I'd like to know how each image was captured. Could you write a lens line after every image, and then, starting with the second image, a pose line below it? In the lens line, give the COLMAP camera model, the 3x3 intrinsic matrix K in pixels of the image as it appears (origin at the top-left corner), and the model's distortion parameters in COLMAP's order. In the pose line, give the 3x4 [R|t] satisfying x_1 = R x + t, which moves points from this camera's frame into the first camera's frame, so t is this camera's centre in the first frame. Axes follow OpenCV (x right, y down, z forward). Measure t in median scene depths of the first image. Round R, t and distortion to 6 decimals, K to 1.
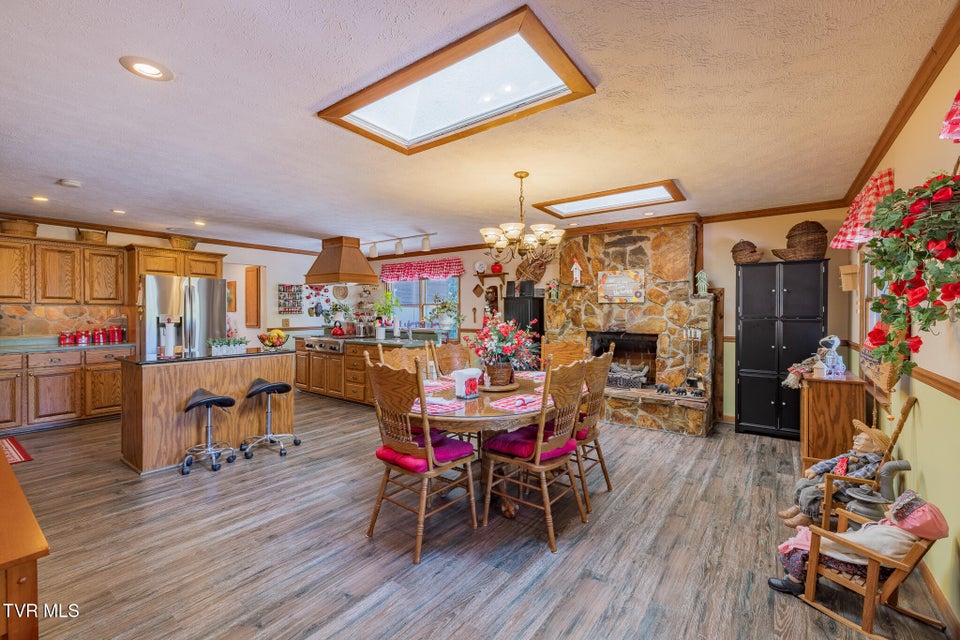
lens RADIAL K [[413.9, 0, 483.0], [0, 413.9, 314.3], [0, 0, 1]] dist [-0.002372, -0.000412]
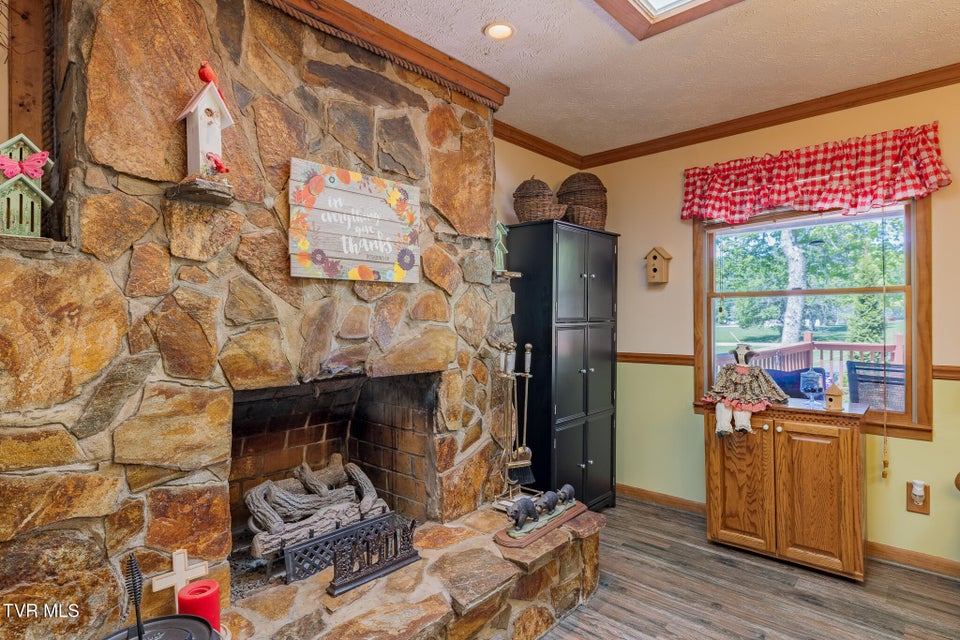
lens RADIAL K [[505.1, 0, 480.0], [0, 505.1, 320.0], [0, 0, 1]] dist [-0.002131, -0.000318]
pose [[0.115126, -0.007972, 0.993319, -0.025064], [0.013492, 0.999888, 0.006461, -0.000733], [-0.993259, 0.012658, 0.115221, 0.885664]]
